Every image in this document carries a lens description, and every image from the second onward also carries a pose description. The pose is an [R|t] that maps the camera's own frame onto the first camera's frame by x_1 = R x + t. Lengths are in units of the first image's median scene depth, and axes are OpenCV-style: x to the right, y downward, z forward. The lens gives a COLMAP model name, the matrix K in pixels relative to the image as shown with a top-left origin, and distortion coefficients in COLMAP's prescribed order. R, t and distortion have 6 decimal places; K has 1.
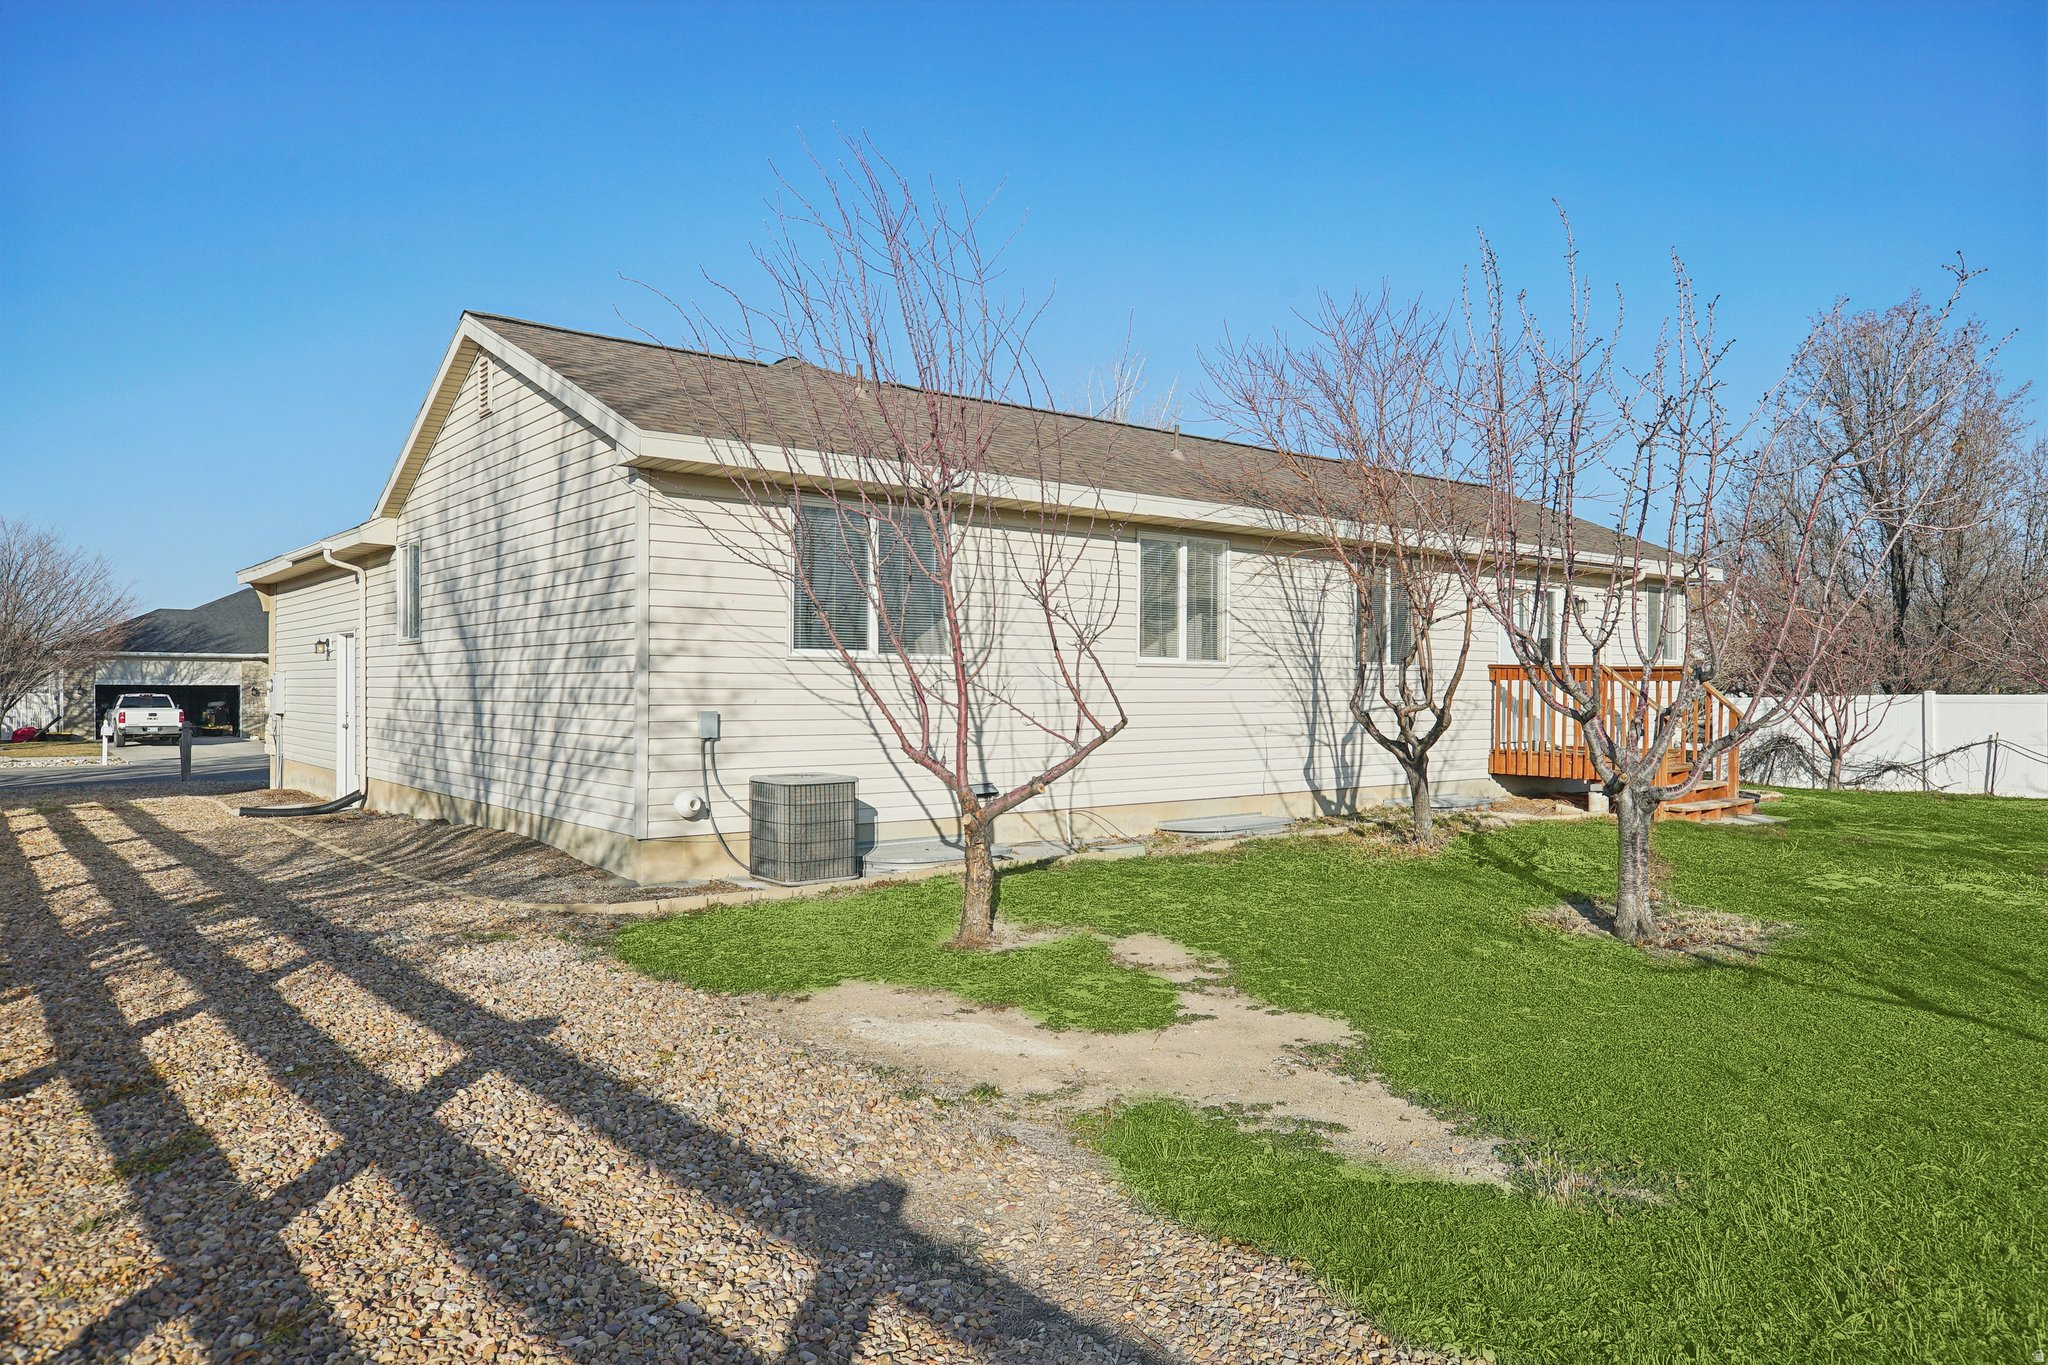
lens RADIAL K [[1427.9, 0, 1024.2], [0, 1427.9, 686.8], [0, 0, 1]] dist [0.004115, 0.000083]
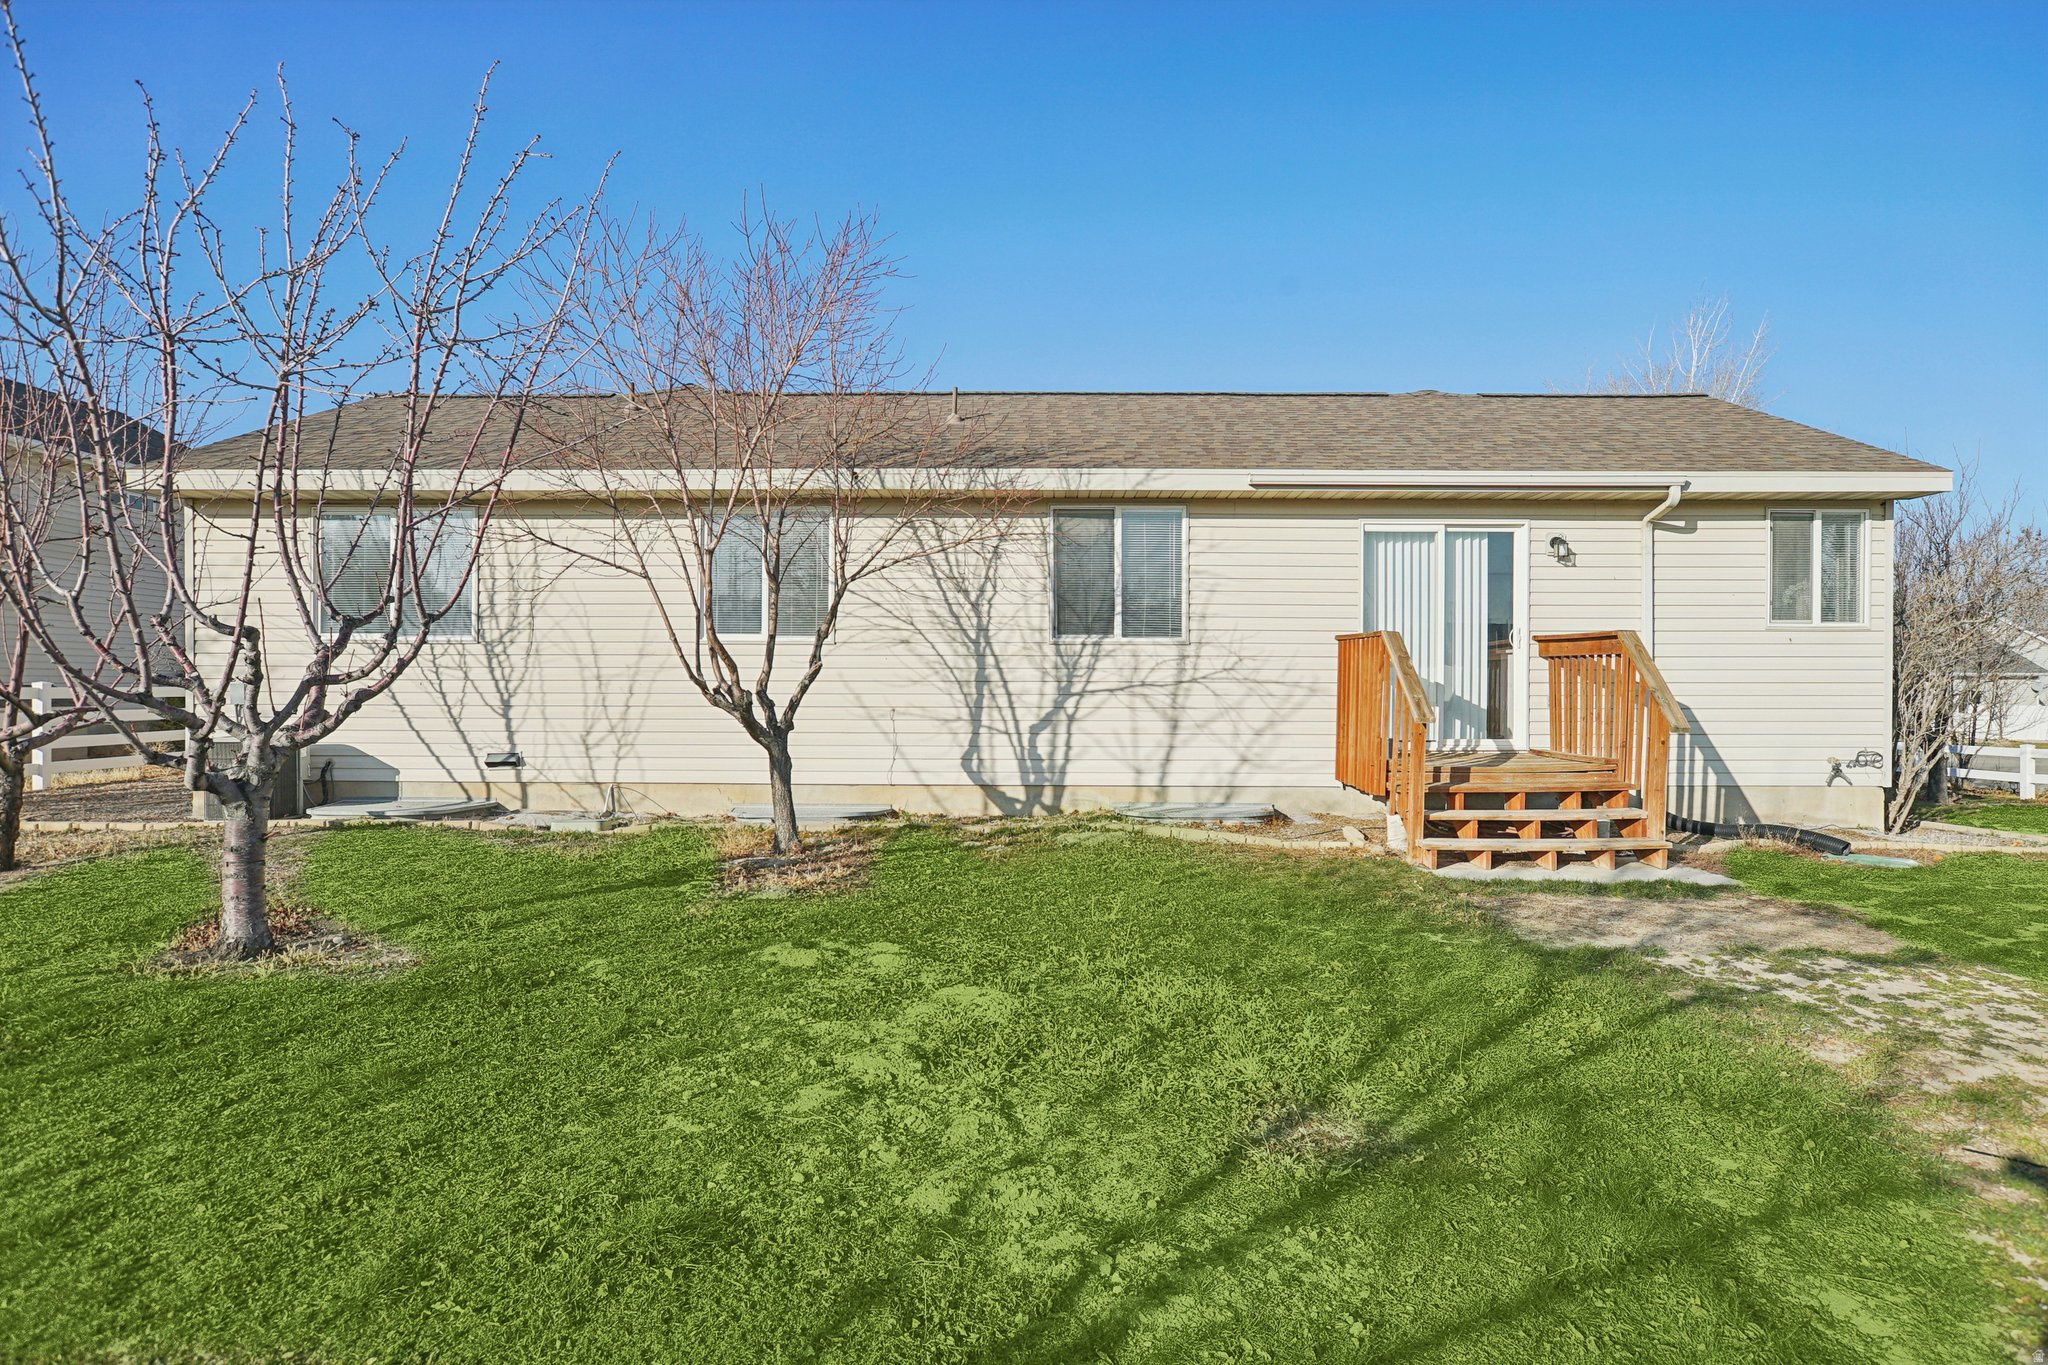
lens RADIAL K [[1076.4, 0, 1024.1], [0, 1076.4, 676.5], [0, 0, 1]] dist [-0.014060, -0.000040]
pose [[0.733438, -0.000878, -0.679756, 0.664258], [-0.000634, 0.999998, -0.001976, 0.008563], [0.679756, 0.001880, 0.733435, 0.539488]]
